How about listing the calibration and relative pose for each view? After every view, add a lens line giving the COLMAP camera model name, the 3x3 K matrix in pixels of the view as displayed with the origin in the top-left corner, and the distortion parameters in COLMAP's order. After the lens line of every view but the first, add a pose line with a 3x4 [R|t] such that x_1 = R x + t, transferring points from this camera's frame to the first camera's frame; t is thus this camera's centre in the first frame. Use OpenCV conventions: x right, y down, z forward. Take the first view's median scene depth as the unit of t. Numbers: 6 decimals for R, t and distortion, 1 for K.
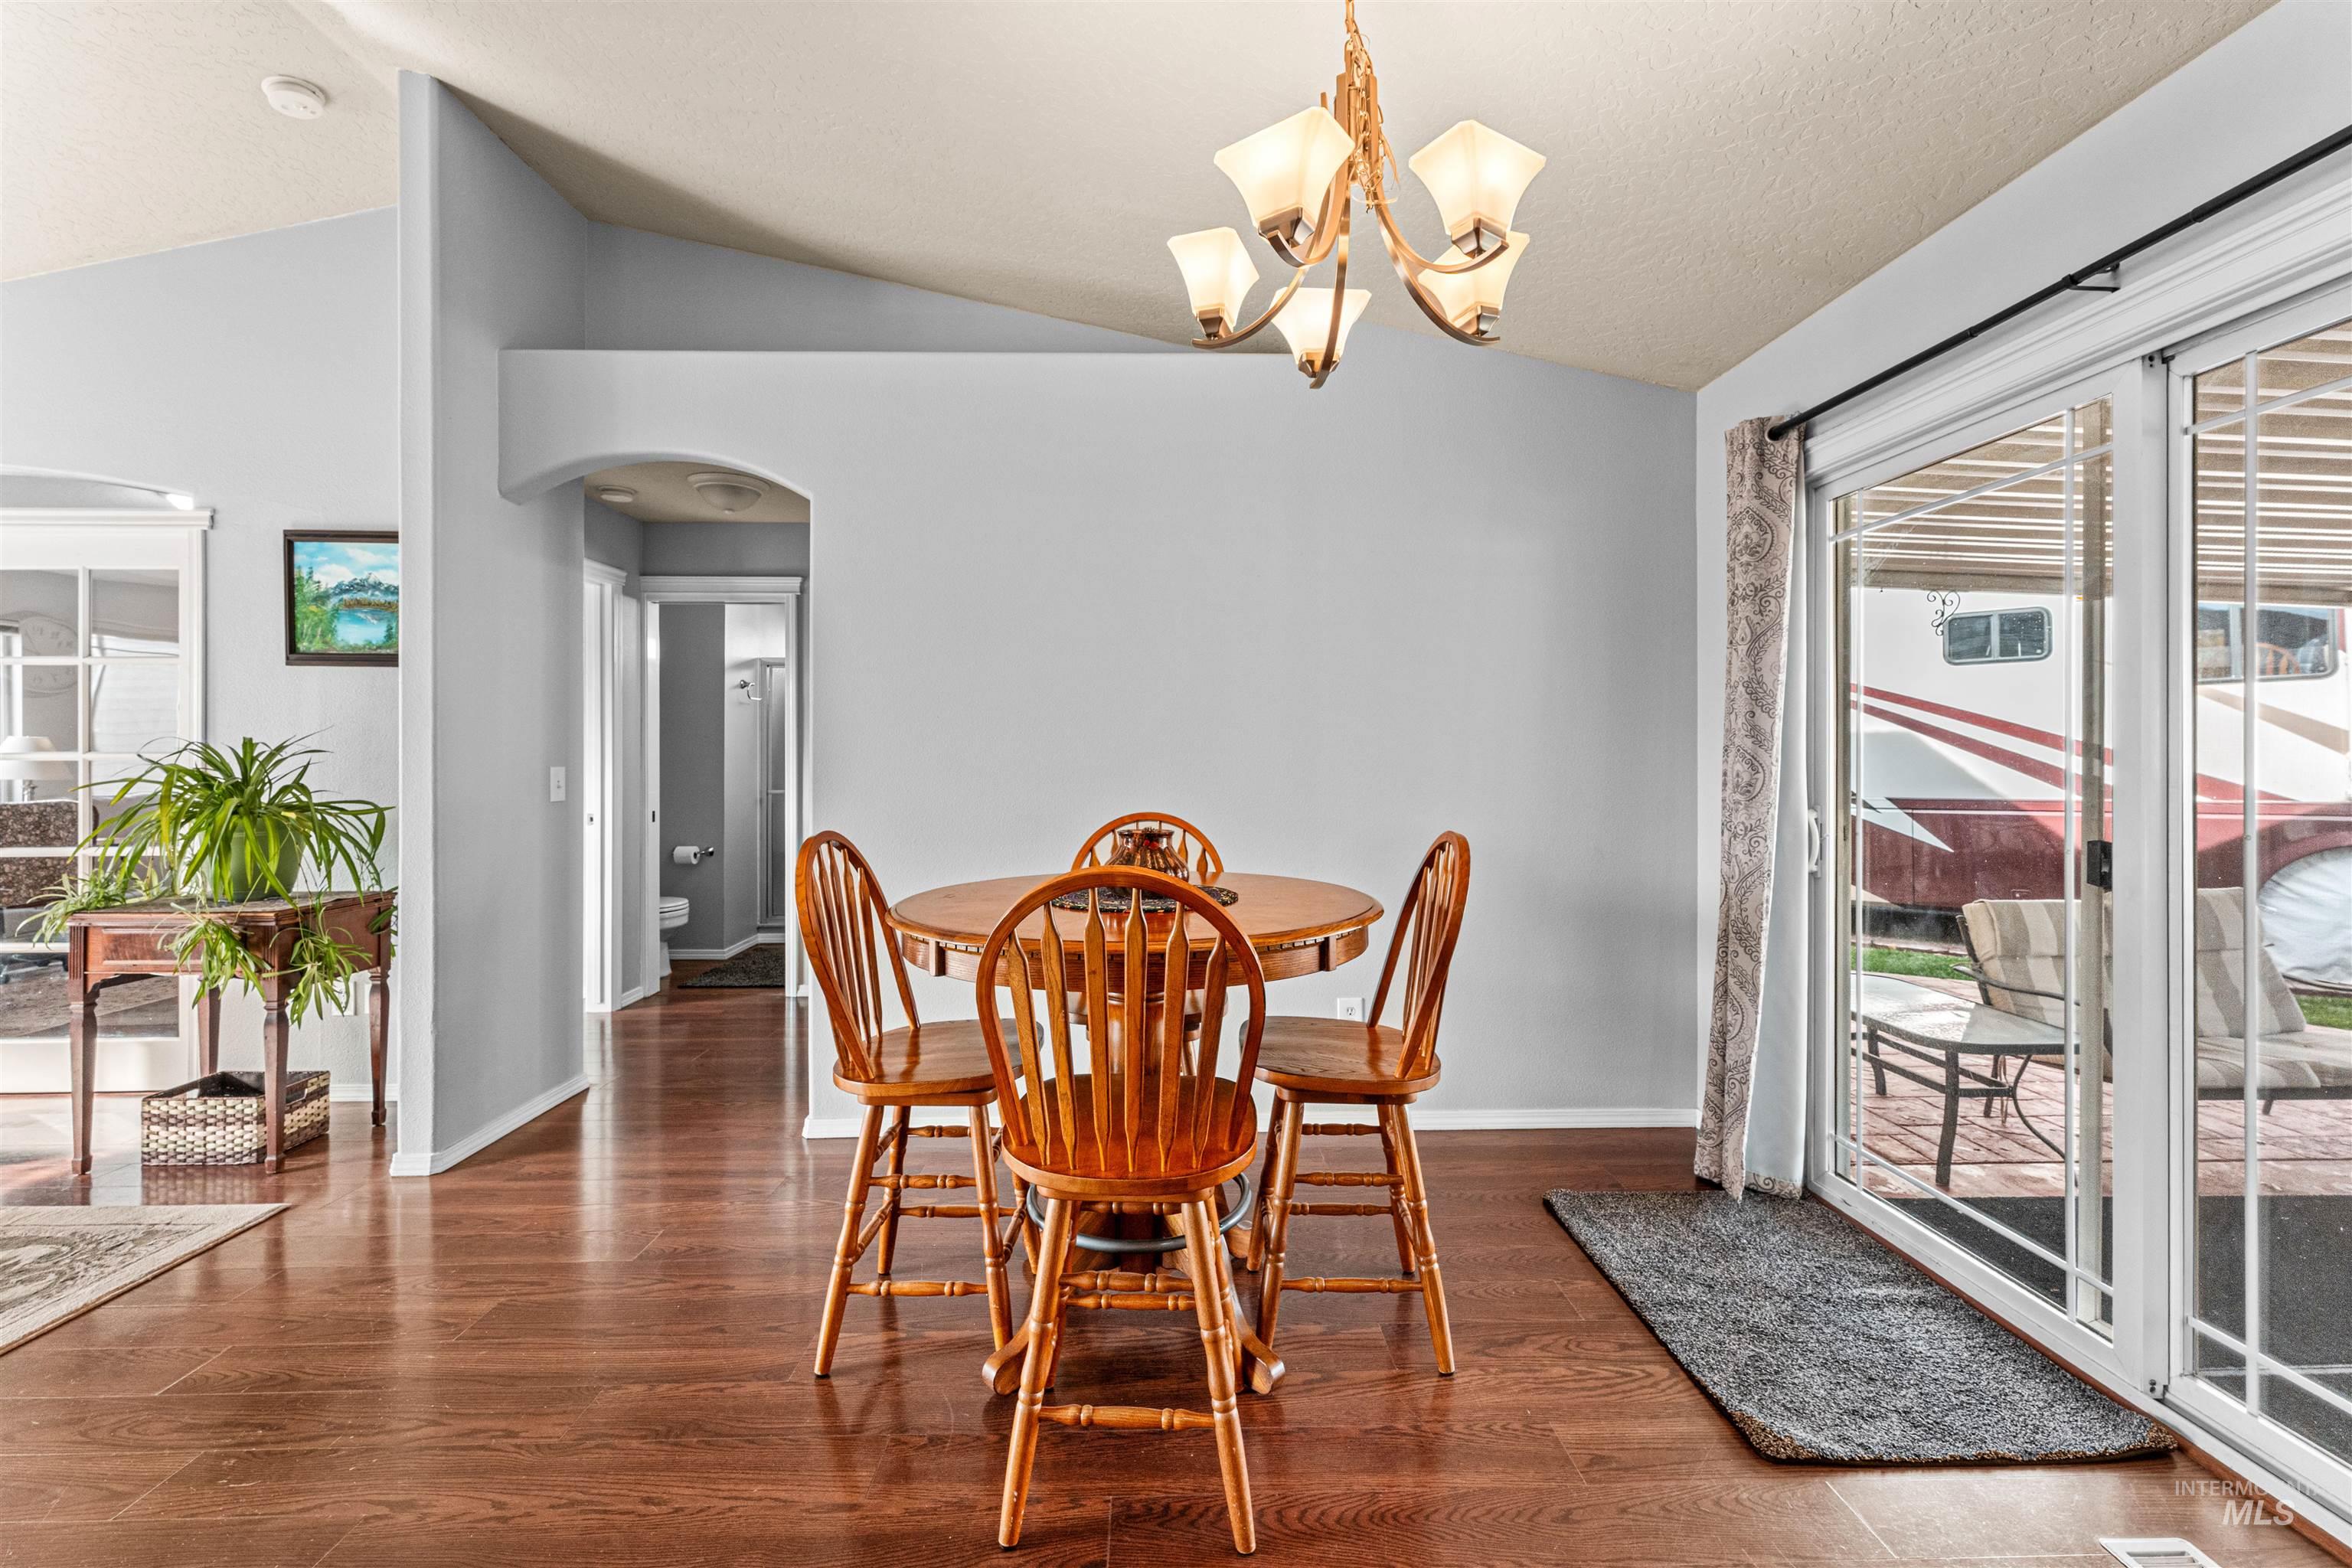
lens RADIAL K [[952.3, 0, 1181.8], [0, 952.3, 750.8], [0, 0, 1]] dist [-0.000301, -0.000003]
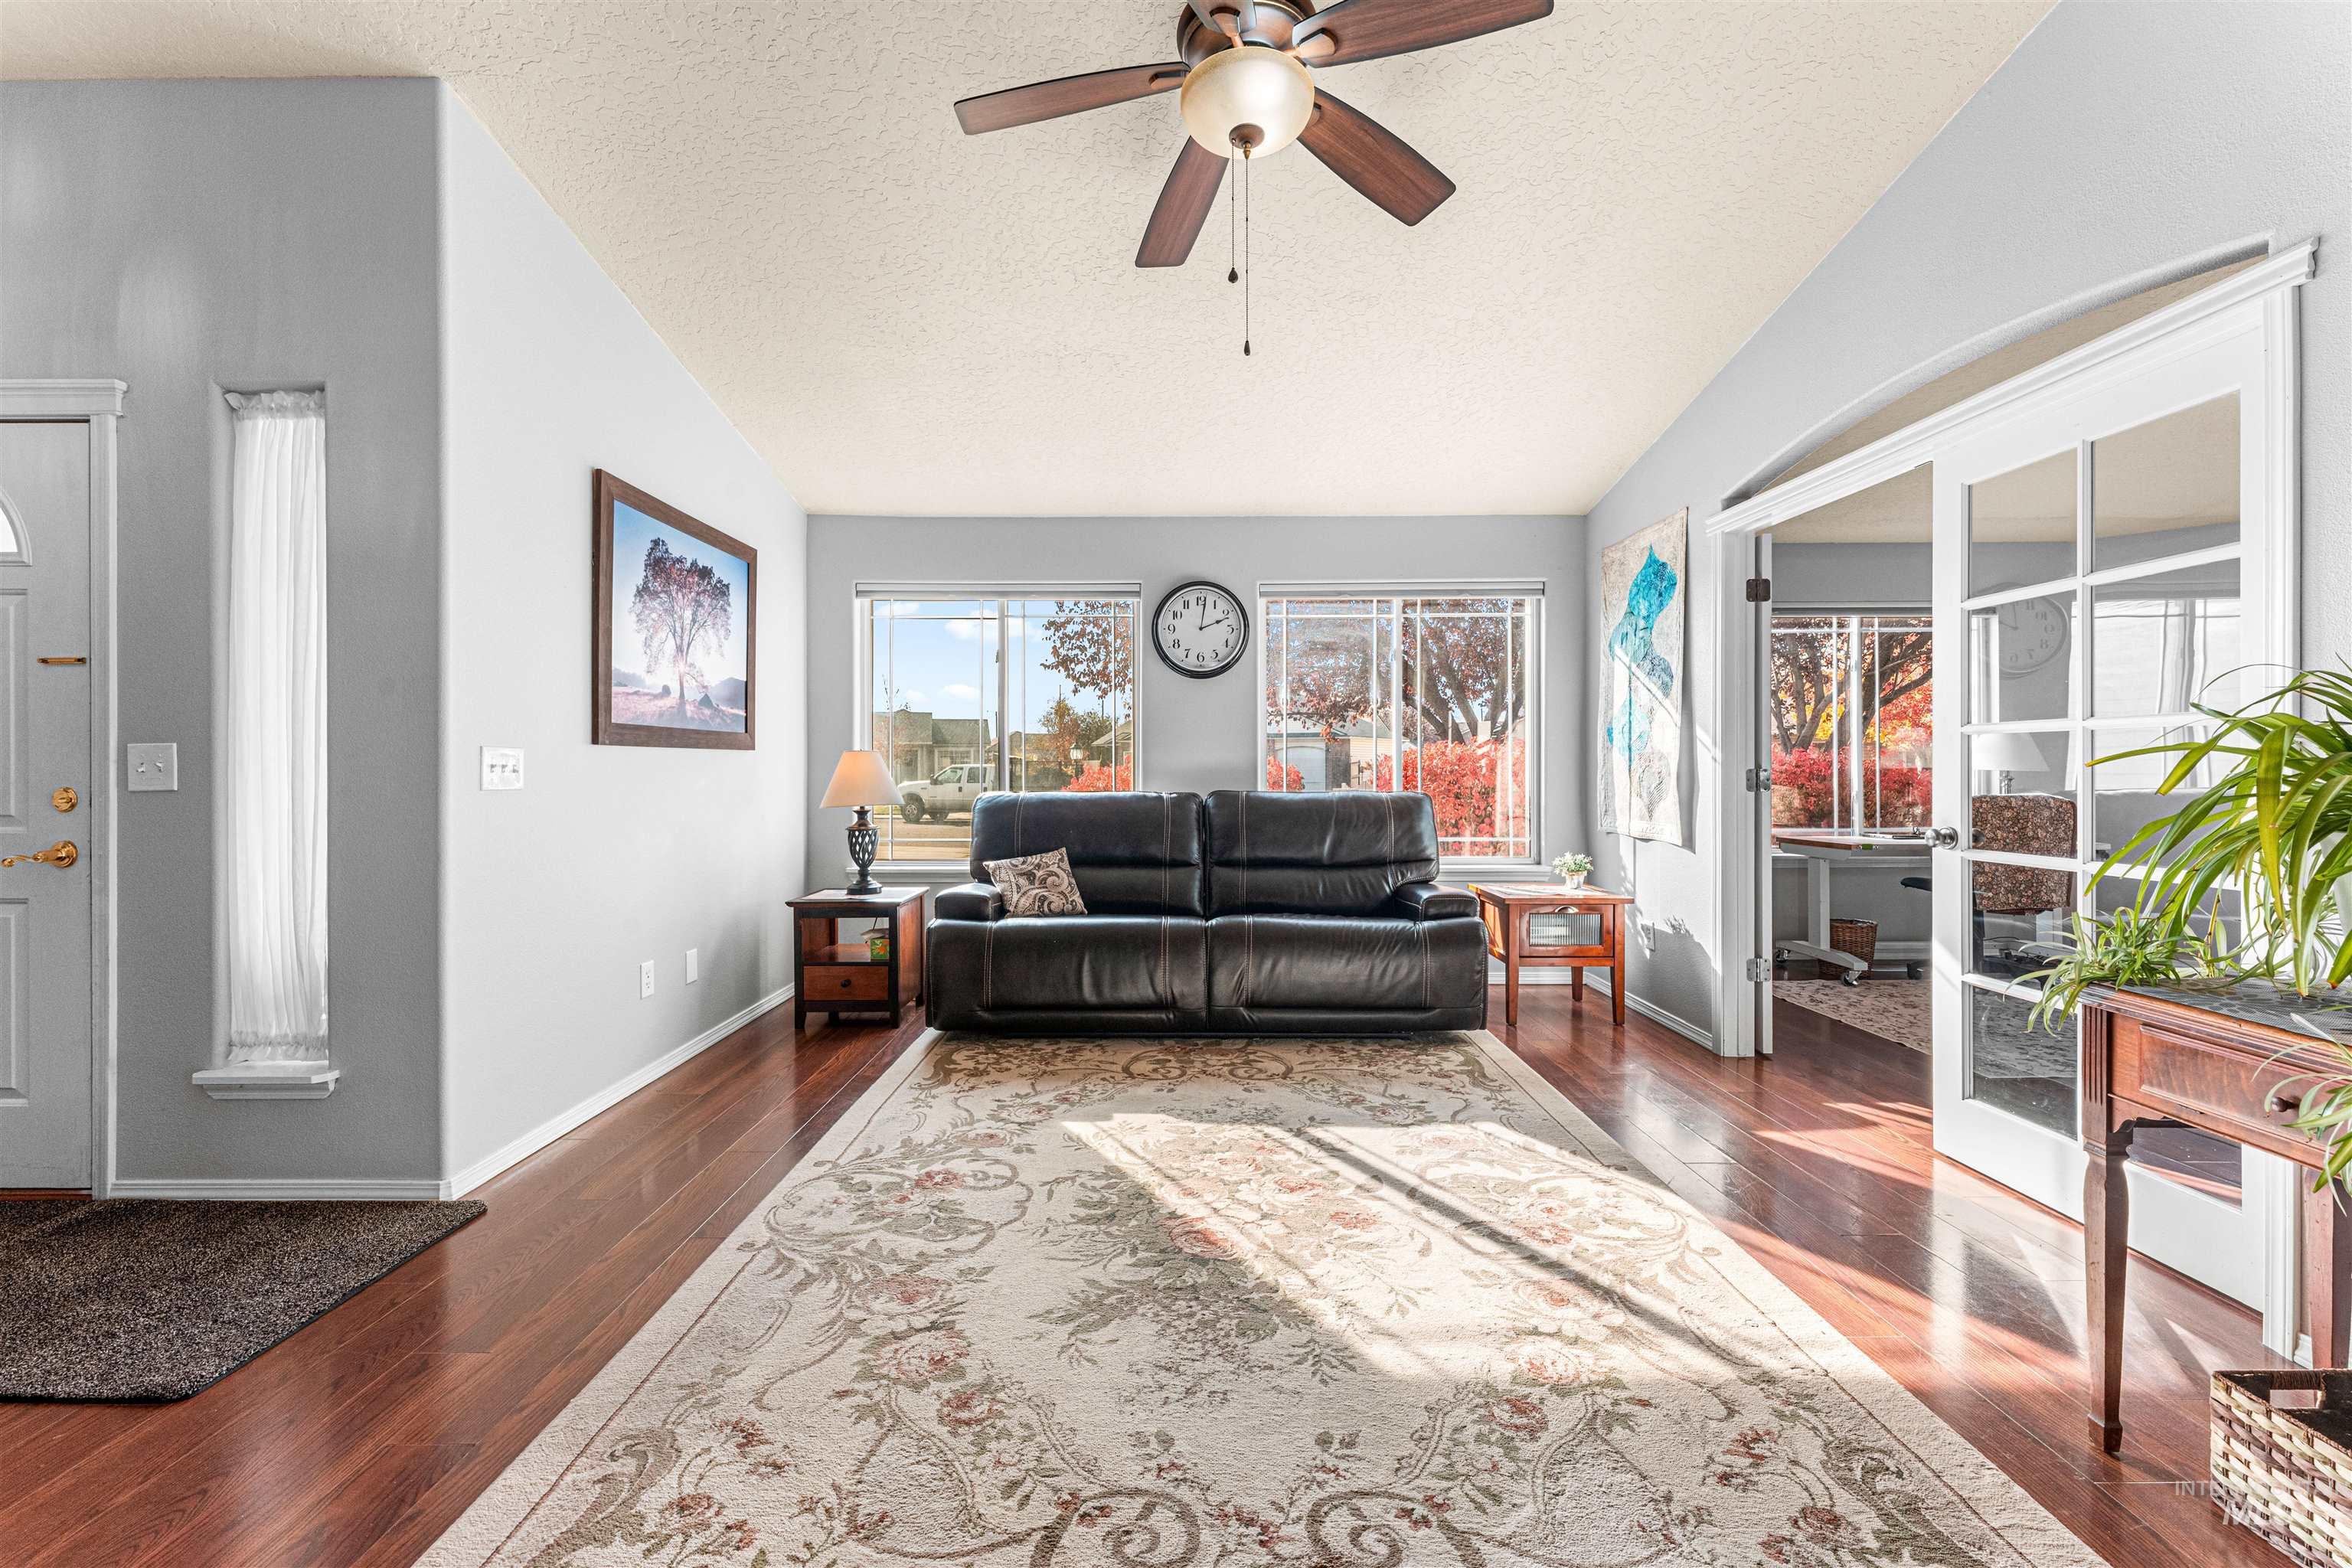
lens RADIAL K [[946.6, 0, 1176.5], [0, 946.6, 771.3], [0, 0, 1]] dist [0.000455, -0.000265]
pose [[-0.023611, 0.008194, -0.999688, -0.486472], [0.007841, 0.999937, 0.008011, 0.029630], [0.999690, -0.007649, -0.023674, 0.388930]]
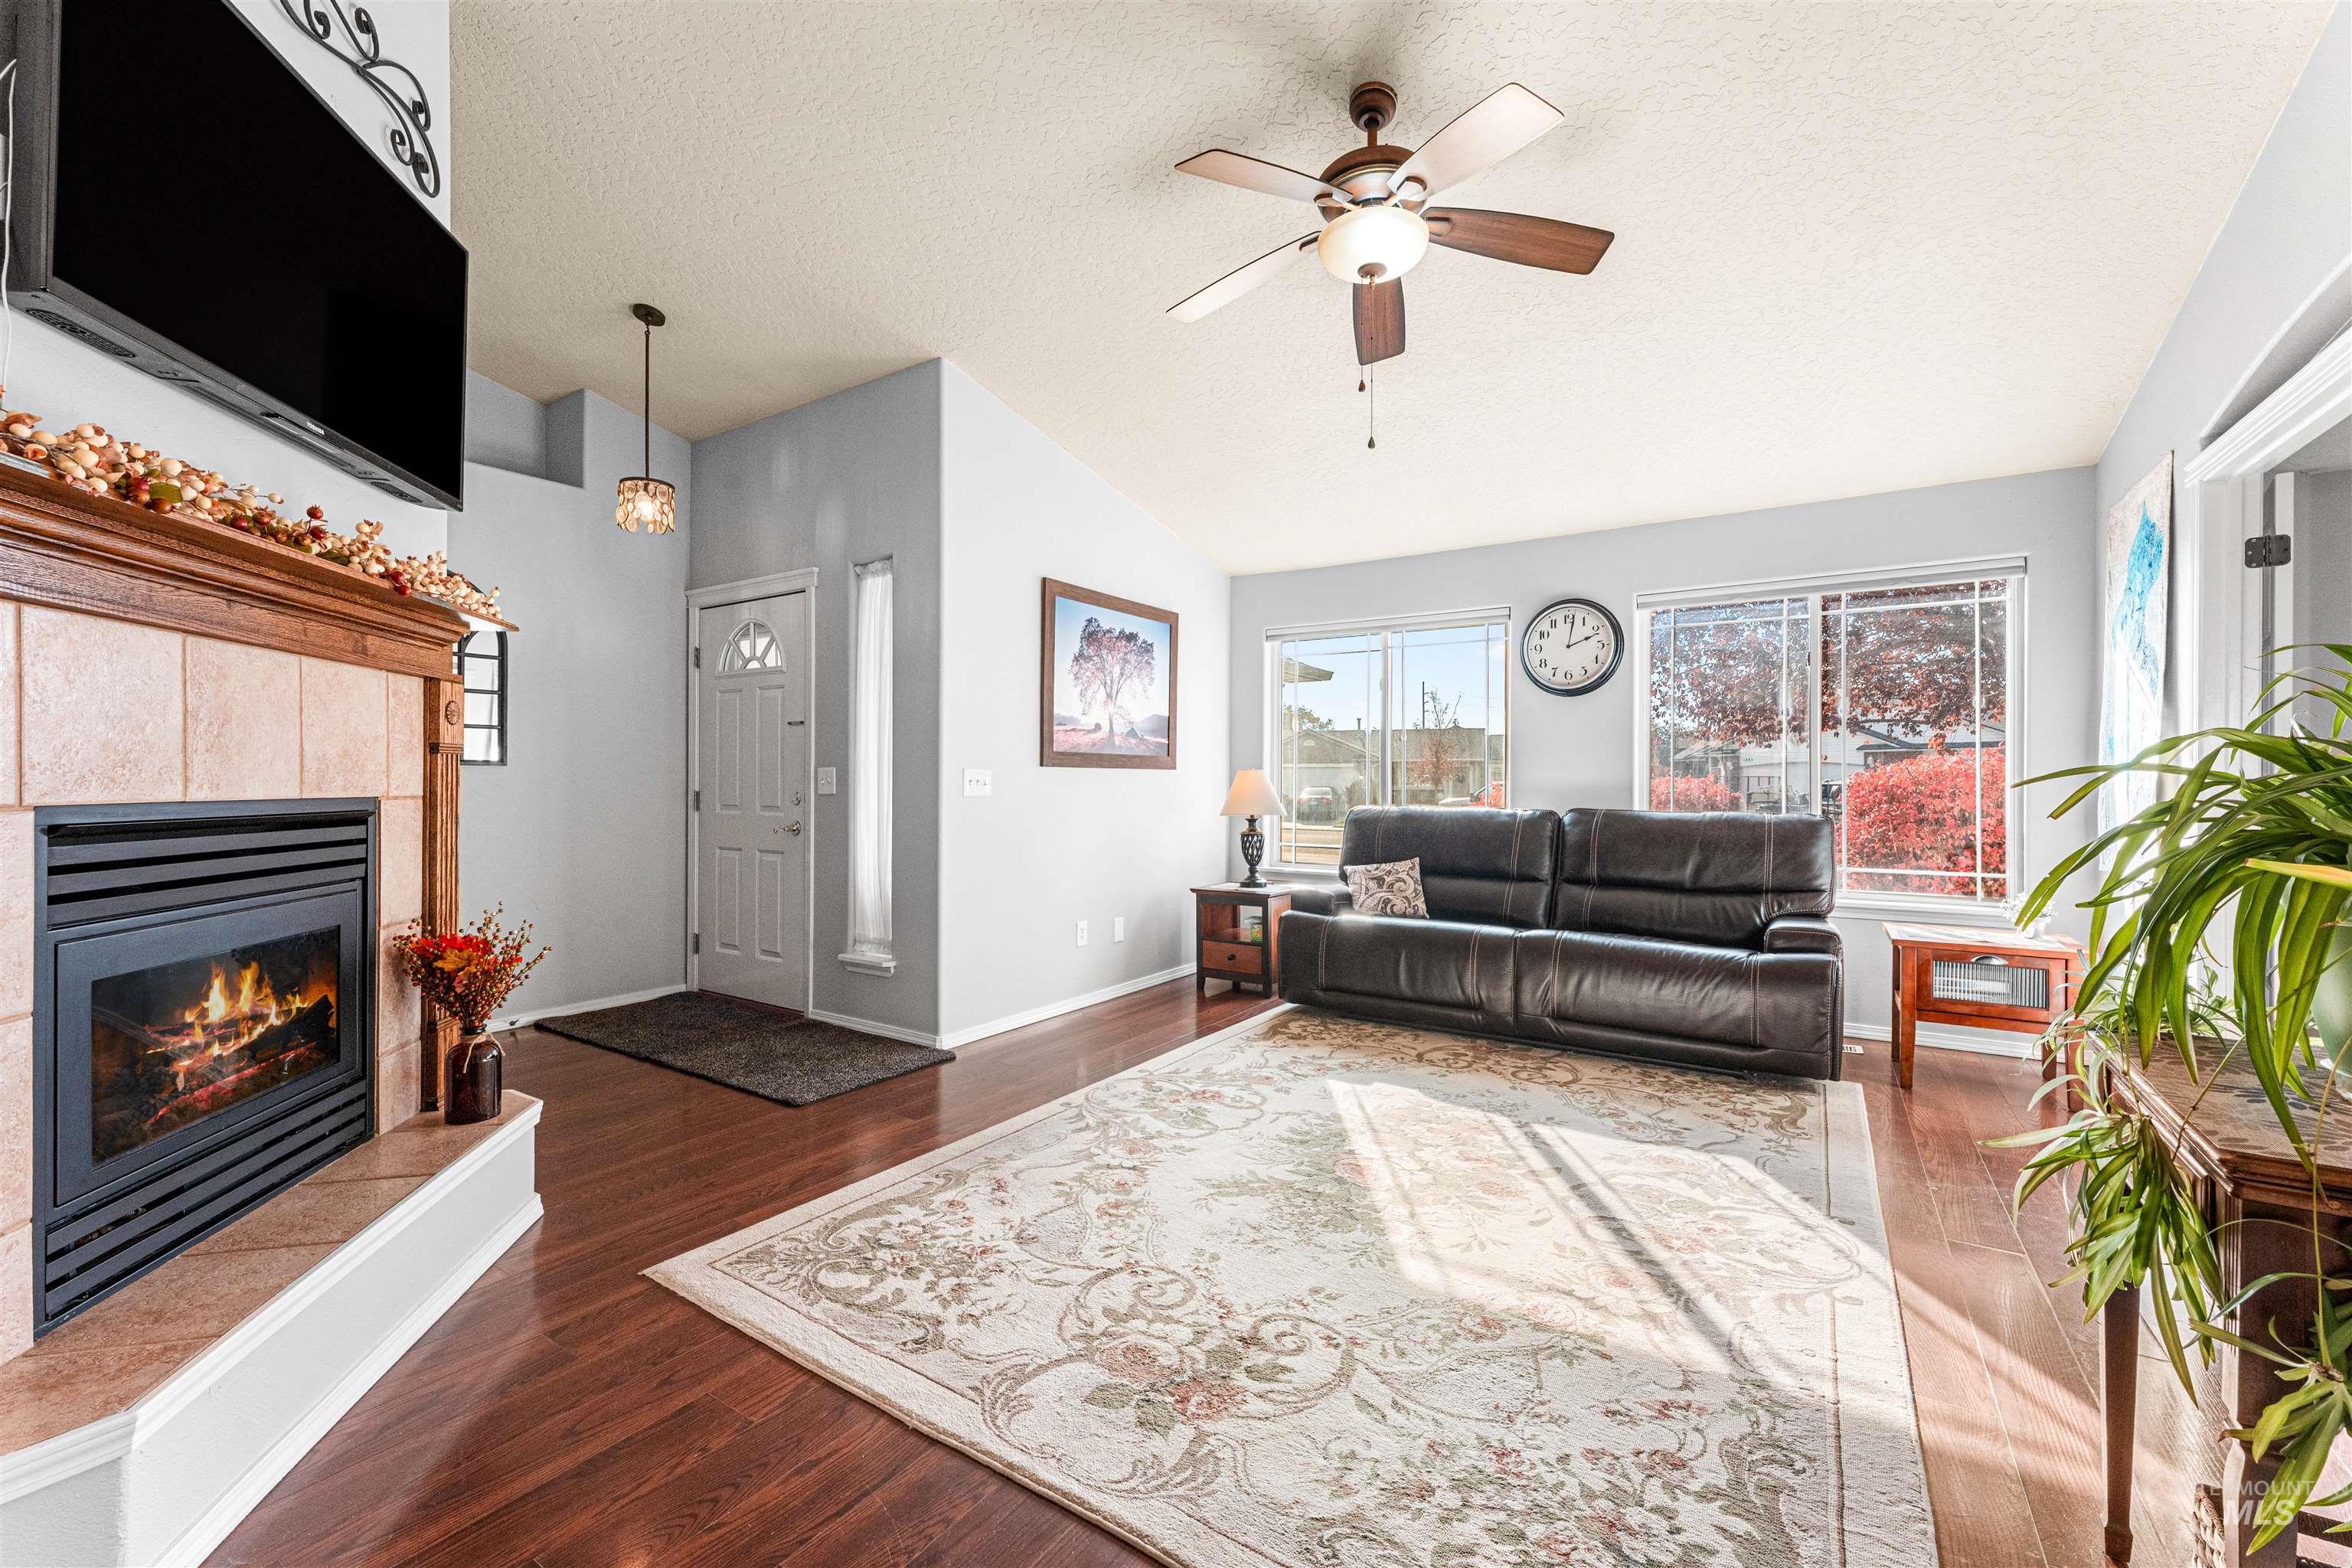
lens RADIAL K [[964.6, 0, 1176.0], [0, 964.6, 784.0], [0, 0, 1]] dist [0.000443, -0.000316]
pose [[-0.571160, 0.001777, -0.820837, -0.381797], [0.002958, 0.999996, 0.000107, 0.031895], [0.820833, -0.002367, -0.571163, 0.735100]]
